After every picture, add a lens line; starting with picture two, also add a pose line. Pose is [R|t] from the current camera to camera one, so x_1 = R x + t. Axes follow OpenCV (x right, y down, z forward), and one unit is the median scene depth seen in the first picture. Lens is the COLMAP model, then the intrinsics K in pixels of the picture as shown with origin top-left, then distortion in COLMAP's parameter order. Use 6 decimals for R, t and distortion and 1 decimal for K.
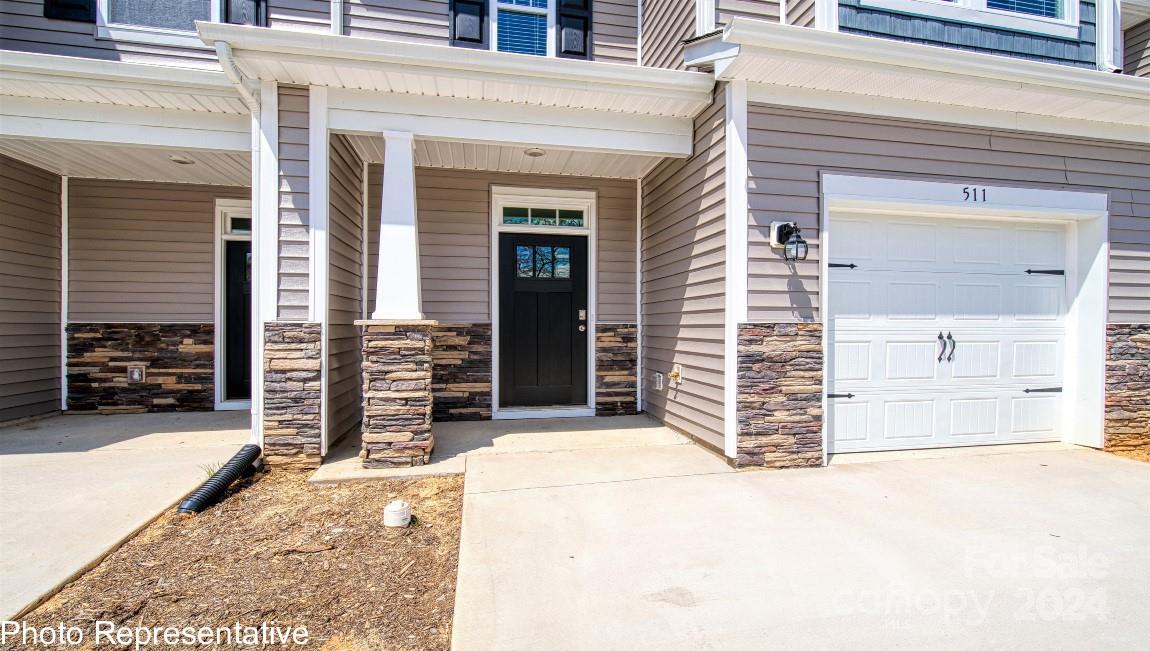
lens RADIAL K [[495.7, 0, 581.7], [0, 495.7, 328.5], [0, 0, 1]] dist [0.001144, -0.003328]
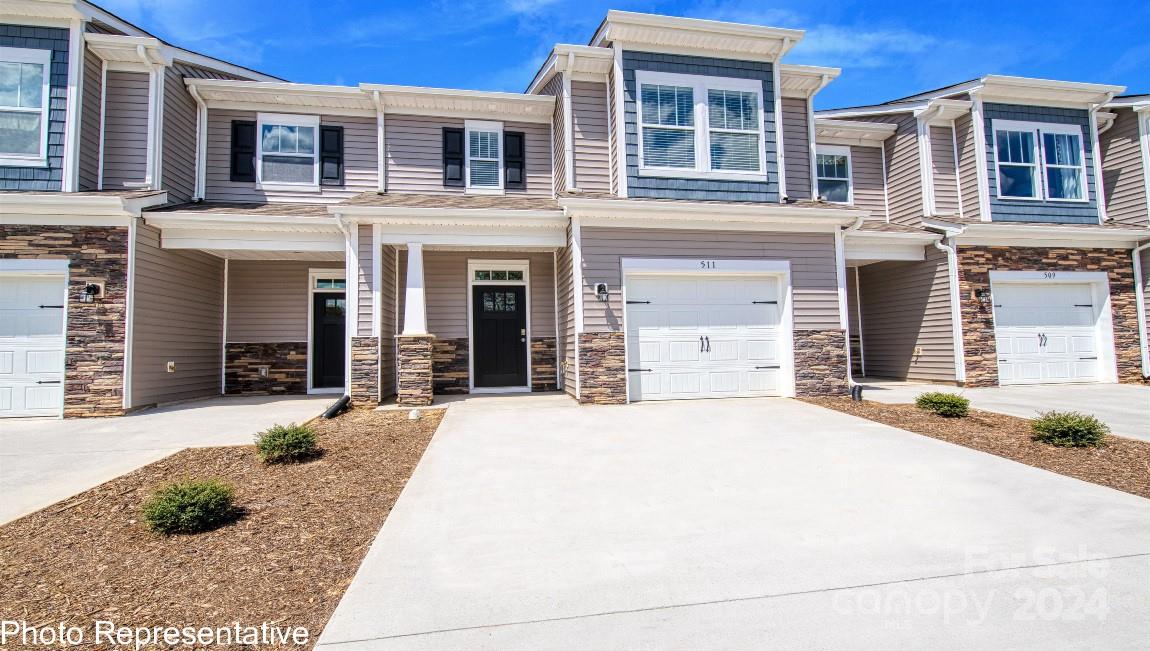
lens RADIAL K [[495.7, 0, 584.2], [0, 495.7, 329.3], [0, 0, 1]] dist [0.001144, -0.003328]
pose [[0.999393, -0.021398, -0.027476, 0.334666], [0.020051, 0.998627, -0.048393, 0.063736], [0.028474, 0.047813, 0.998450, -0.892034]]
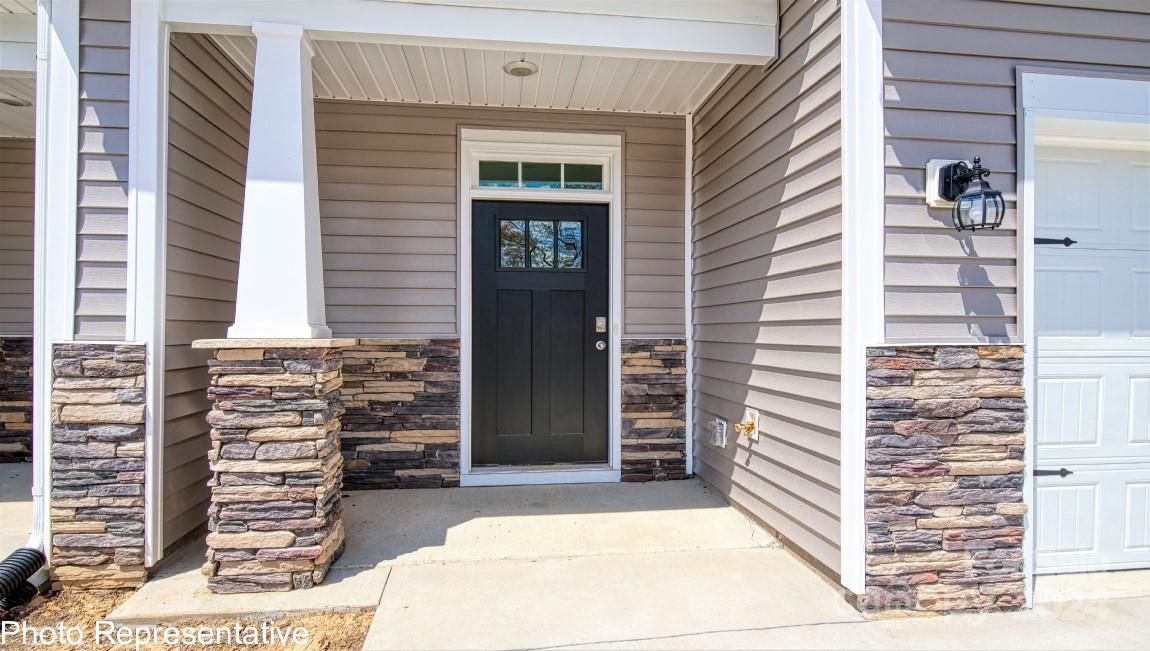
lens RADIAL K [[609.0, 0, 580.9], [0, 609.0, 326.3], [0, 0, 1]] dist [-0.005023, -0.001486]
pose [[0.997460, -0.000060, -0.071225, 0.041915], [-0.000790, 0.999929, -0.011910, -0.020942], [0.071221, 0.011937, 0.997389, 0.263859]]
